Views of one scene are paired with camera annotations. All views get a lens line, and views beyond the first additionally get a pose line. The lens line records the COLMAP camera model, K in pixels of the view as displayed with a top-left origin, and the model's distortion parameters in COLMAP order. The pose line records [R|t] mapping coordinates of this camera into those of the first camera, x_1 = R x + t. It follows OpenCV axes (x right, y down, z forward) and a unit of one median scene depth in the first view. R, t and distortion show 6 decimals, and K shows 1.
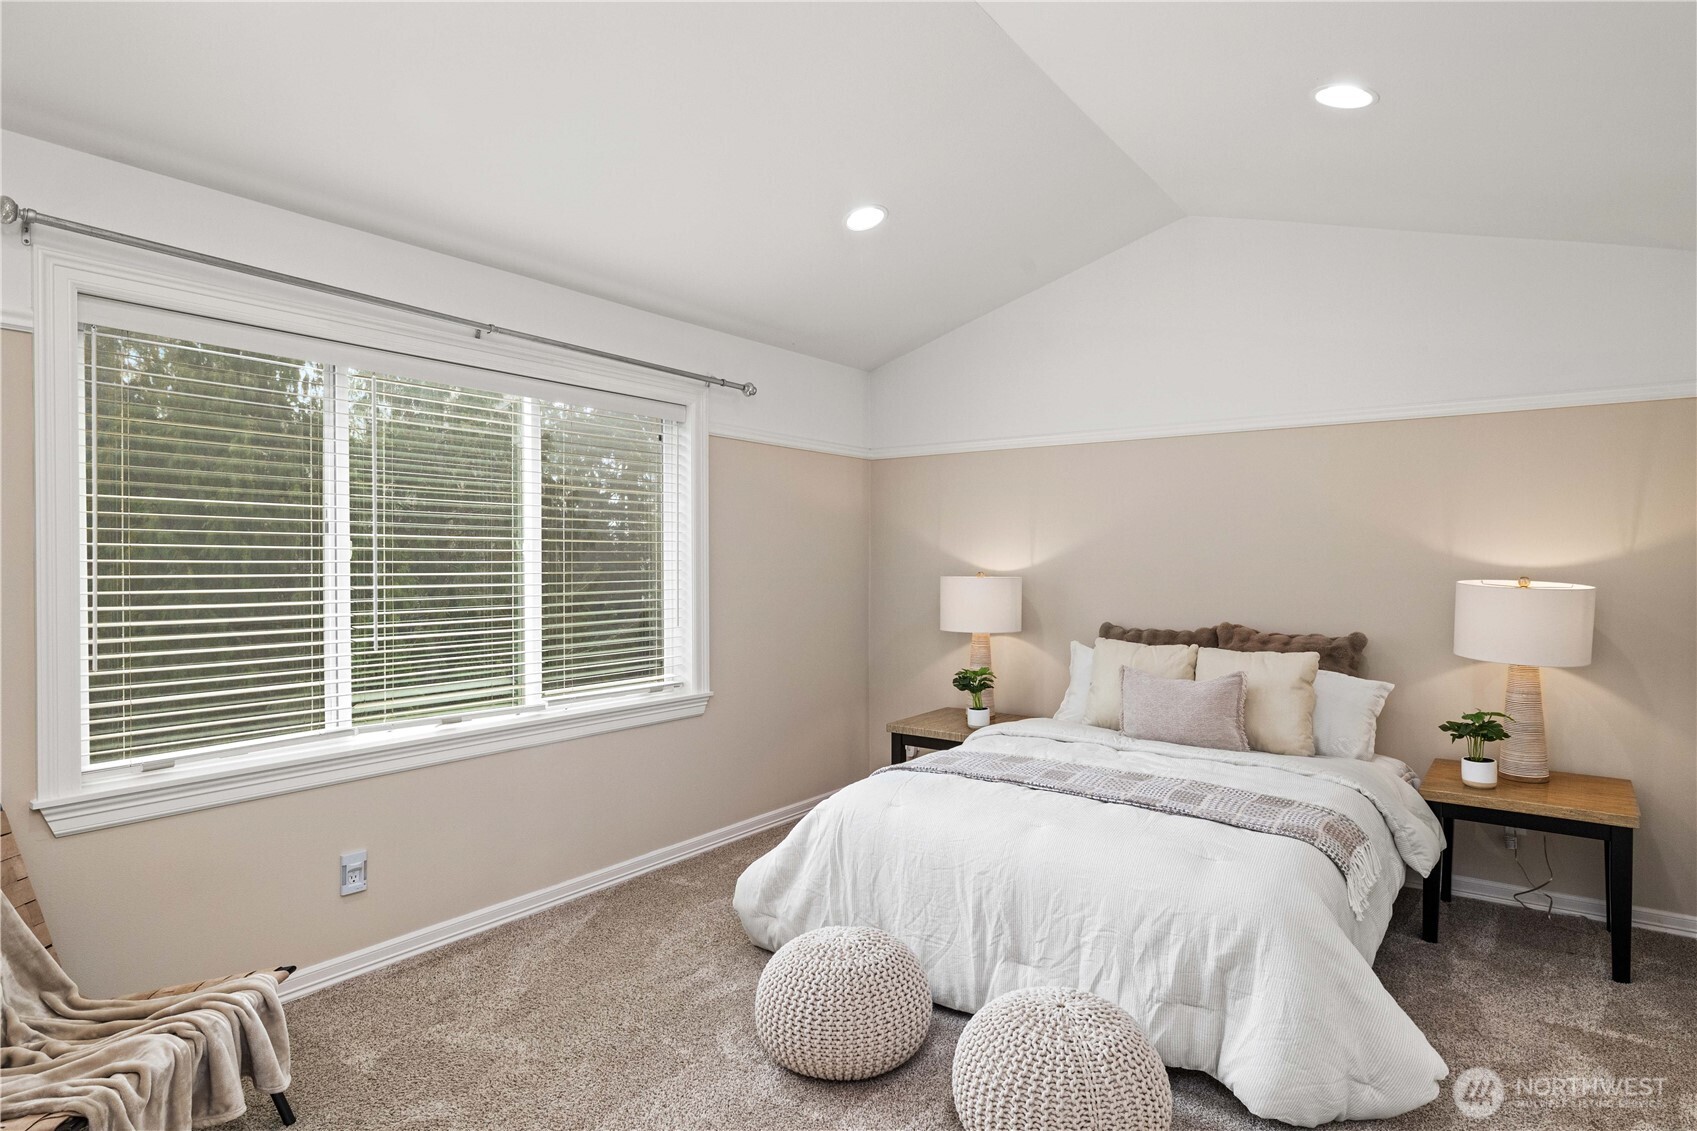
lens RADIAL K [[942.8, 0, 859.9], [0, 942.8, 561.0], [0, 0, 1]] dist [0.002835, 0.000597]
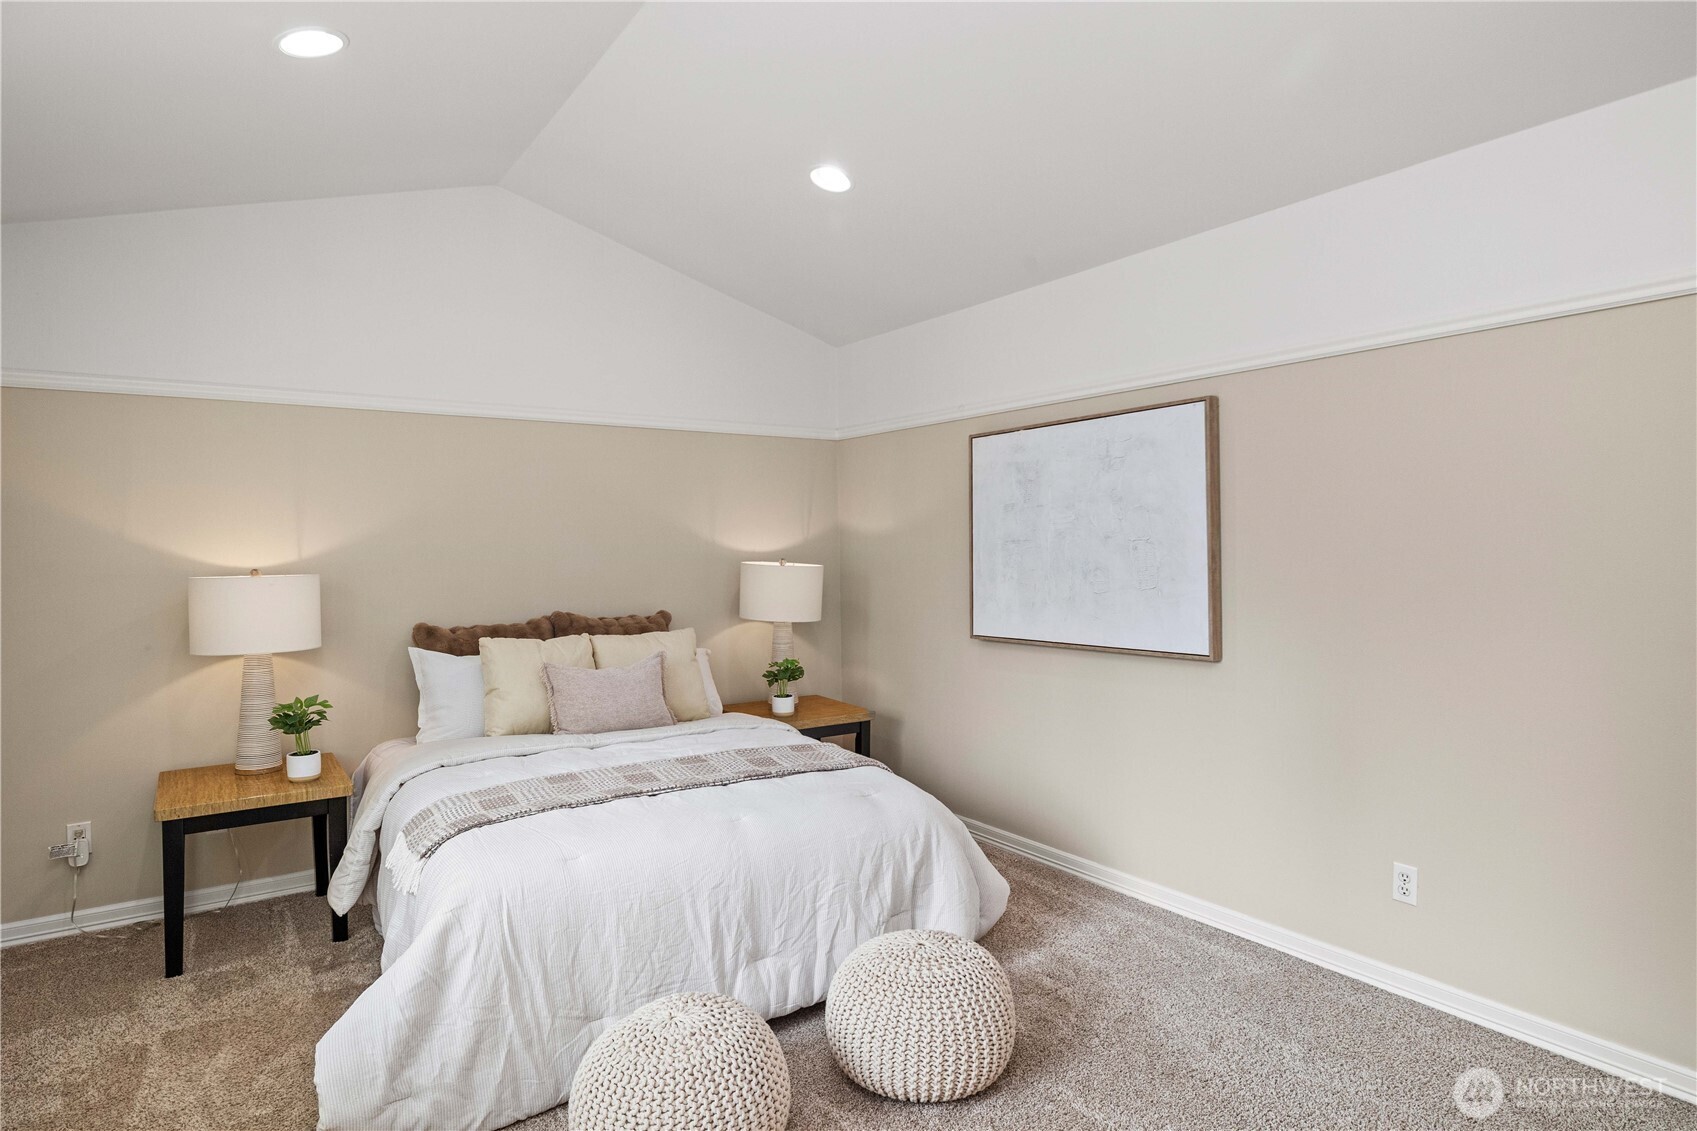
lens RADIAL K [[942.8, 0, 851.0], [0, 942.8, 579.4], [0, 0, 1]] dist [0.002835, 0.000597]
pose [[0.331053, -0.033021, 0.943034, -0.644199], [0.015590, 0.999443, 0.029523, 0.009134], [-0.943483, 0.004928, 0.331384, 0.544885]]
